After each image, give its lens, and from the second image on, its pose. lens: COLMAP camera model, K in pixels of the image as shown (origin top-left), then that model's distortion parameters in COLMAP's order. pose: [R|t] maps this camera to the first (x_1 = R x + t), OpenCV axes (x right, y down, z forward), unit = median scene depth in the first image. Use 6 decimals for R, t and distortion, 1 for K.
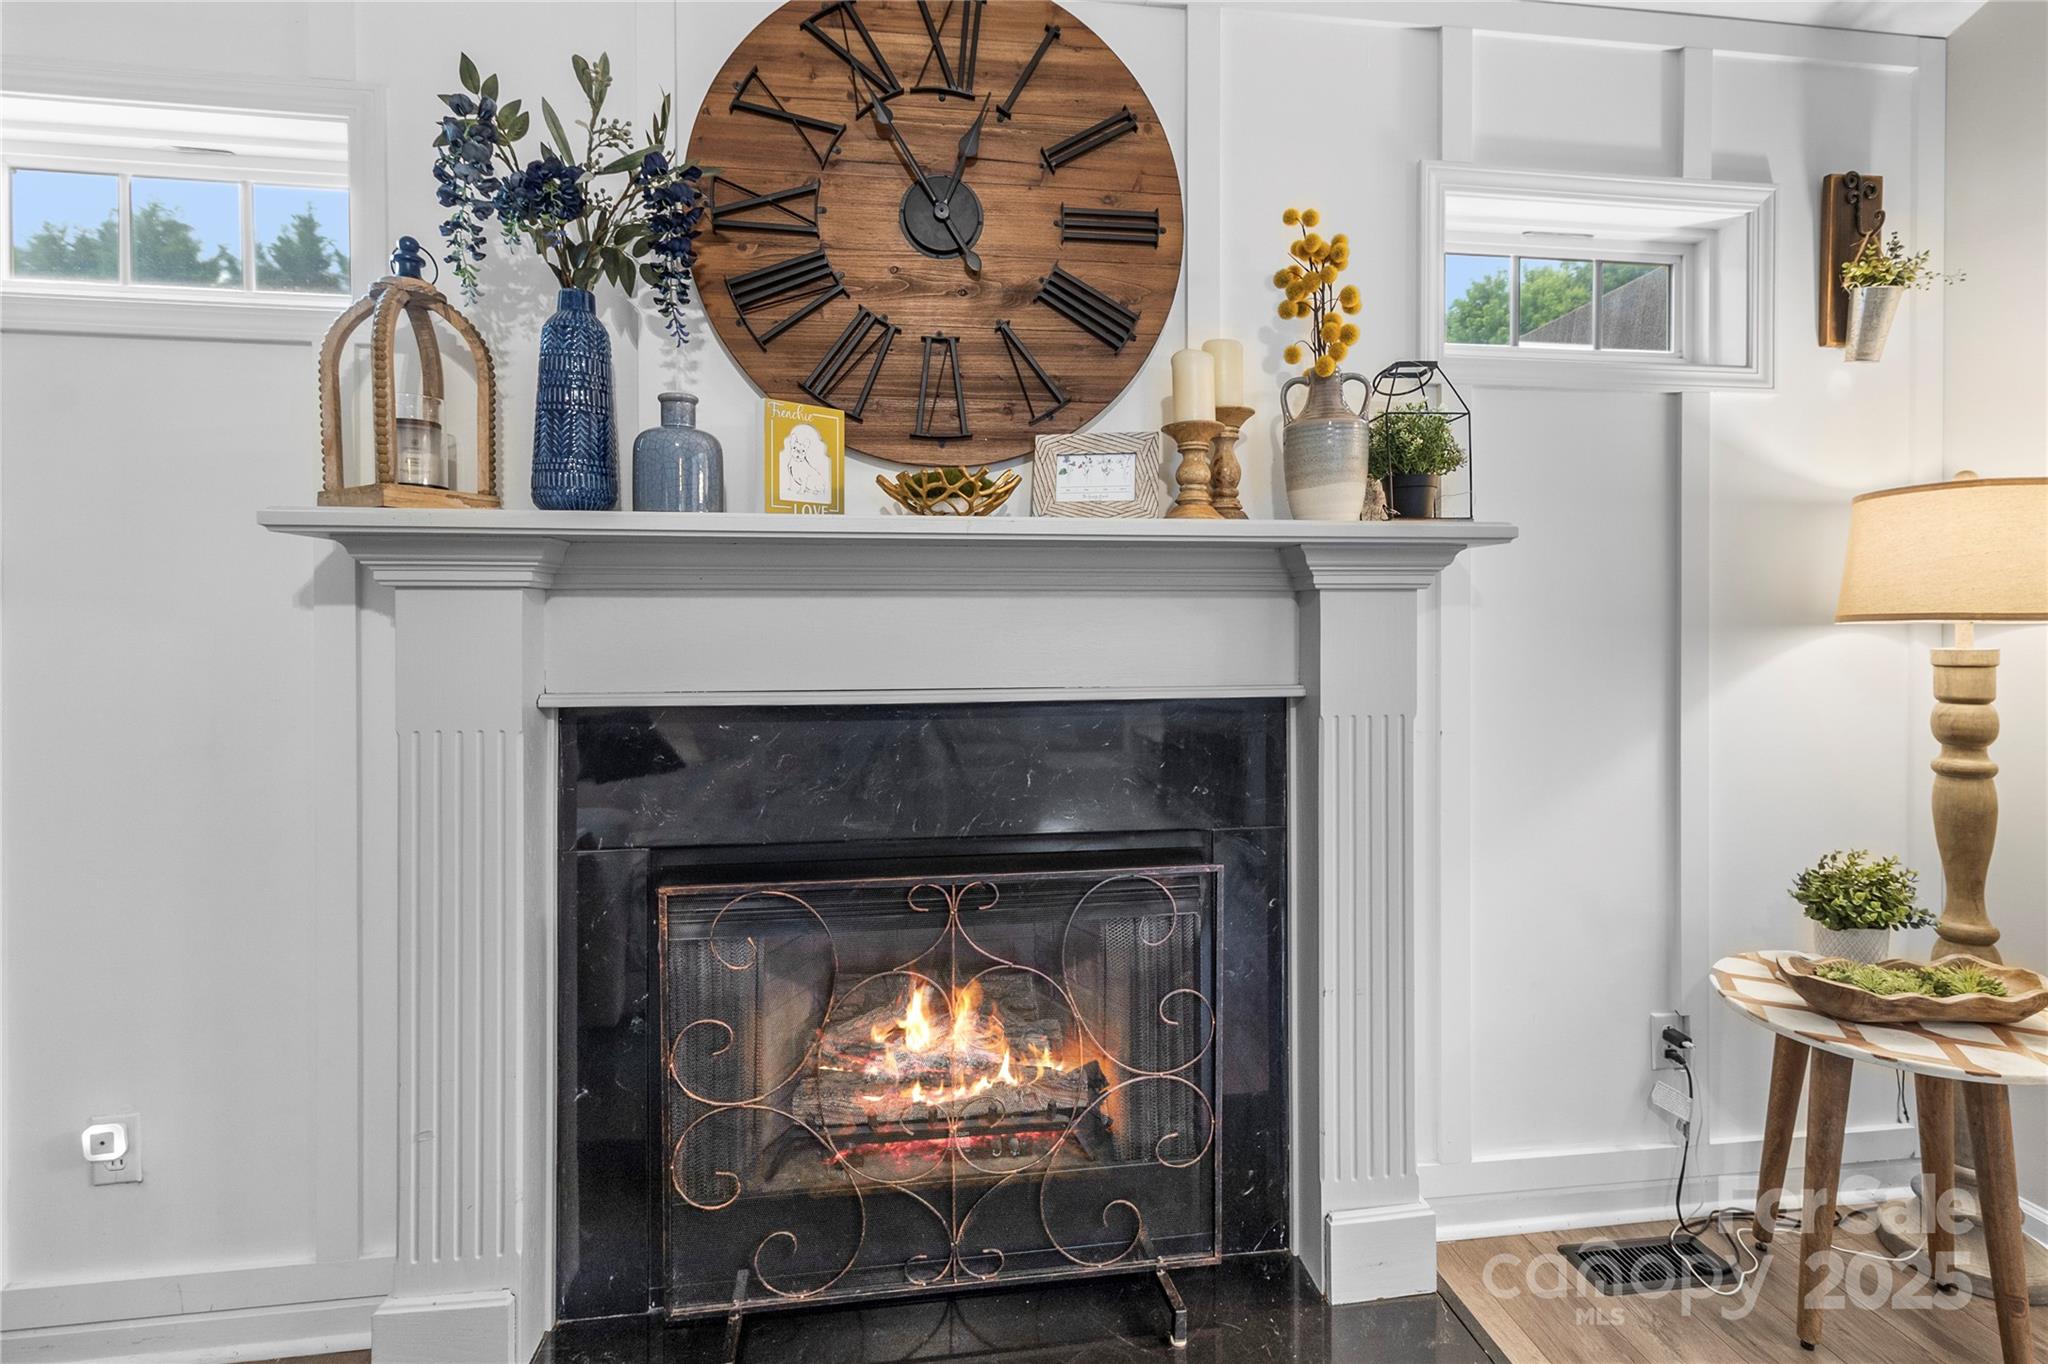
lens RADIAL K [[947.0, 0, 1030.5], [0, 947.0, 671.5], [0, 0, 1]] dist [0.008604, -0.000478]
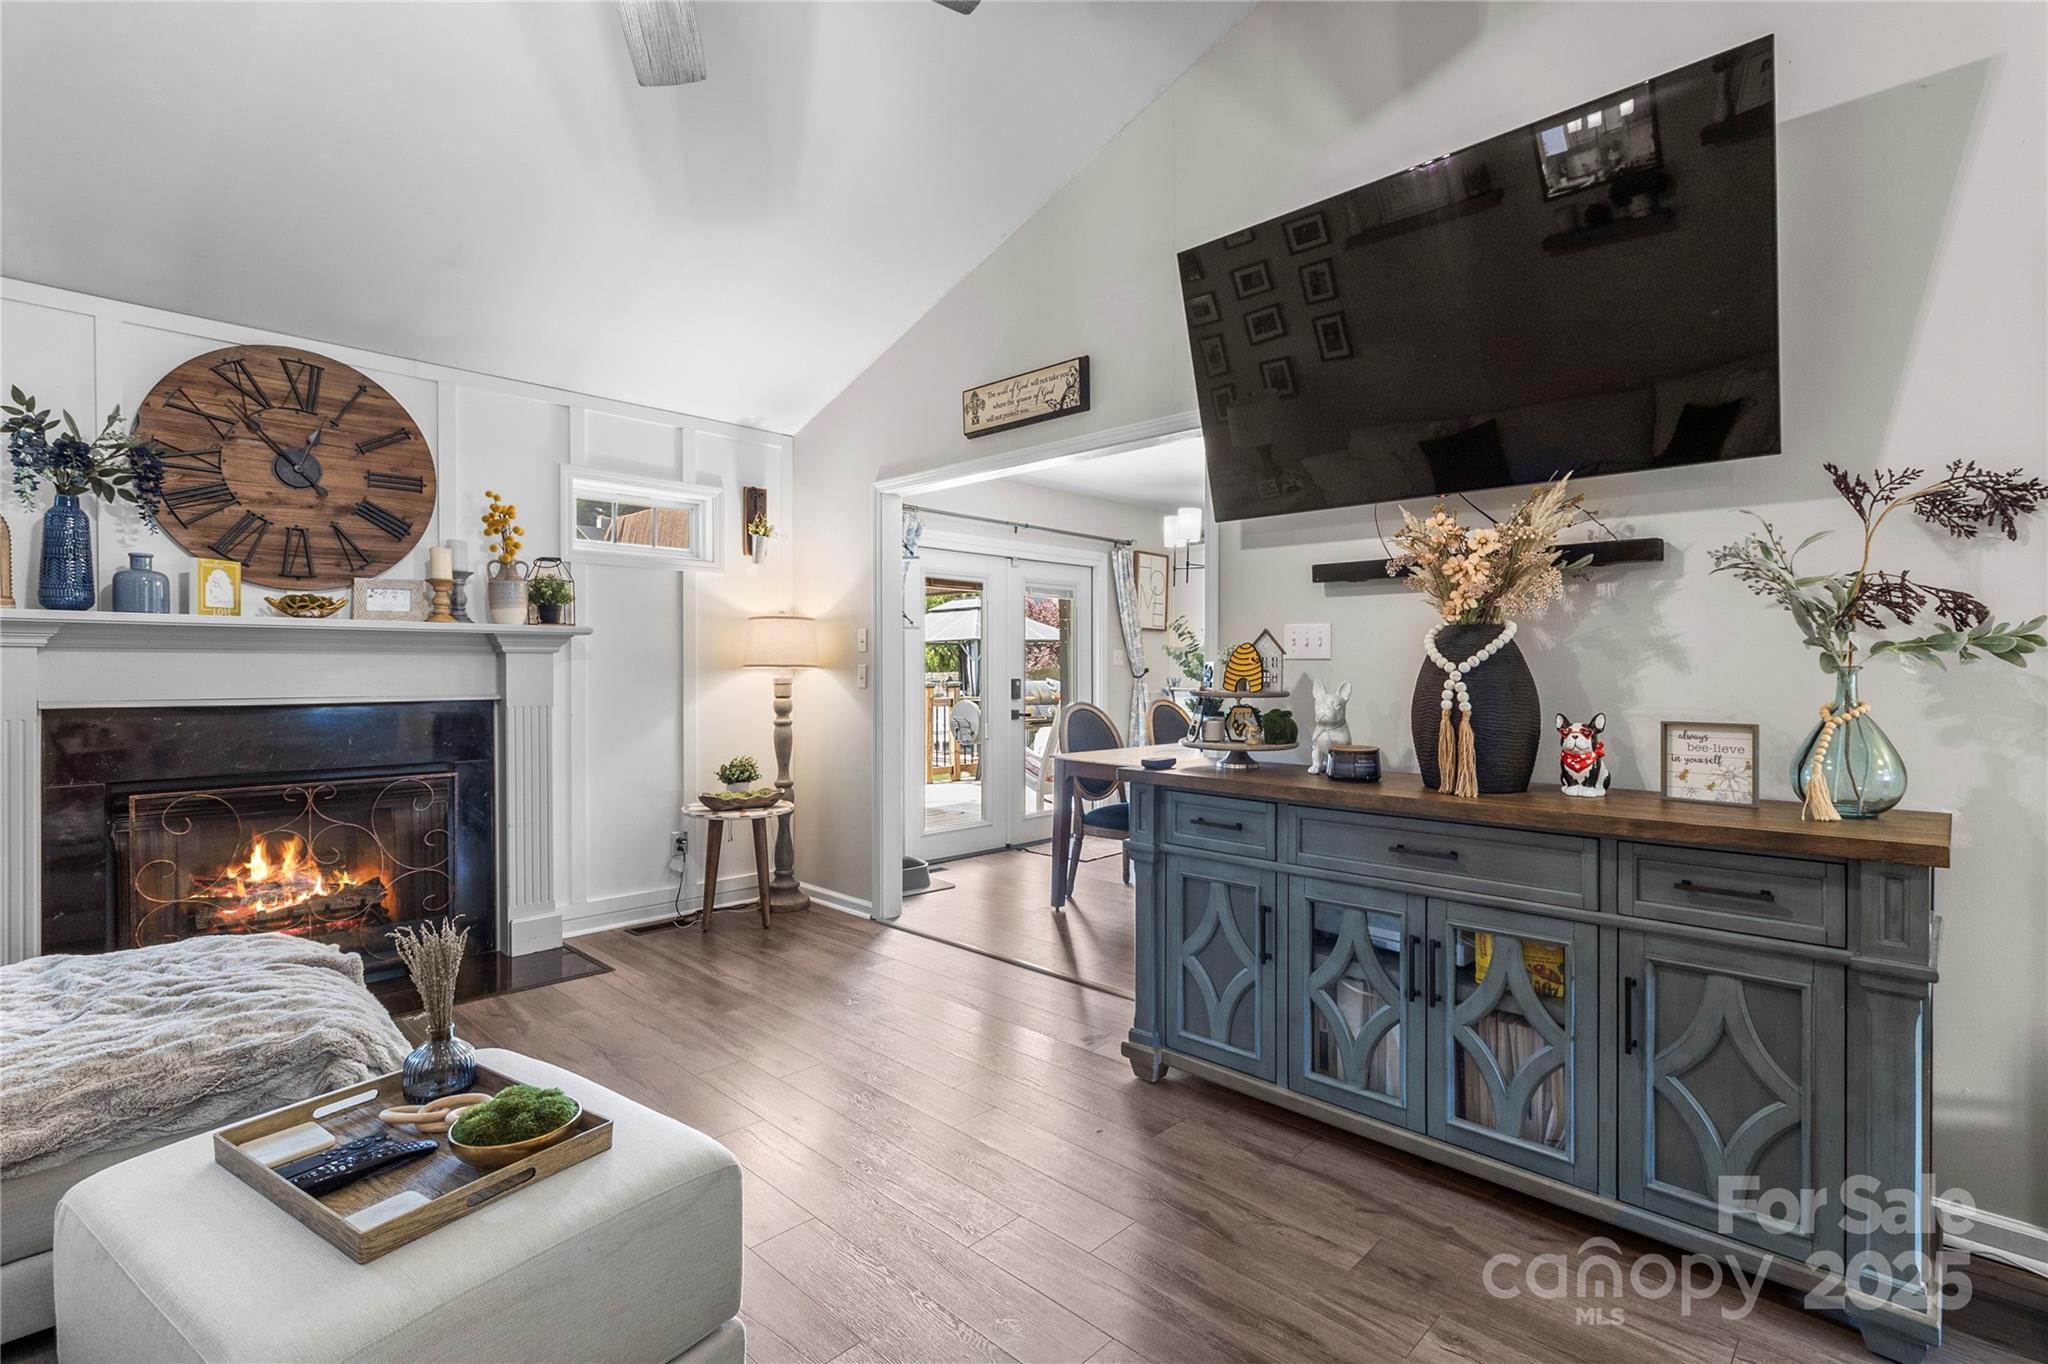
lens RADIAL K [[947.0, 0, 1030.5], [0, 947.0, 671.5], [0, 0, 1]] dist [0.008604, -0.000478]
pose [[0.773515, 0.001324, 0.633777, -0.172104], [0.029772, 0.998818, -0.038423, 0.087041], [-0.633079, 0.048590, 0.772561, -1.589035]]
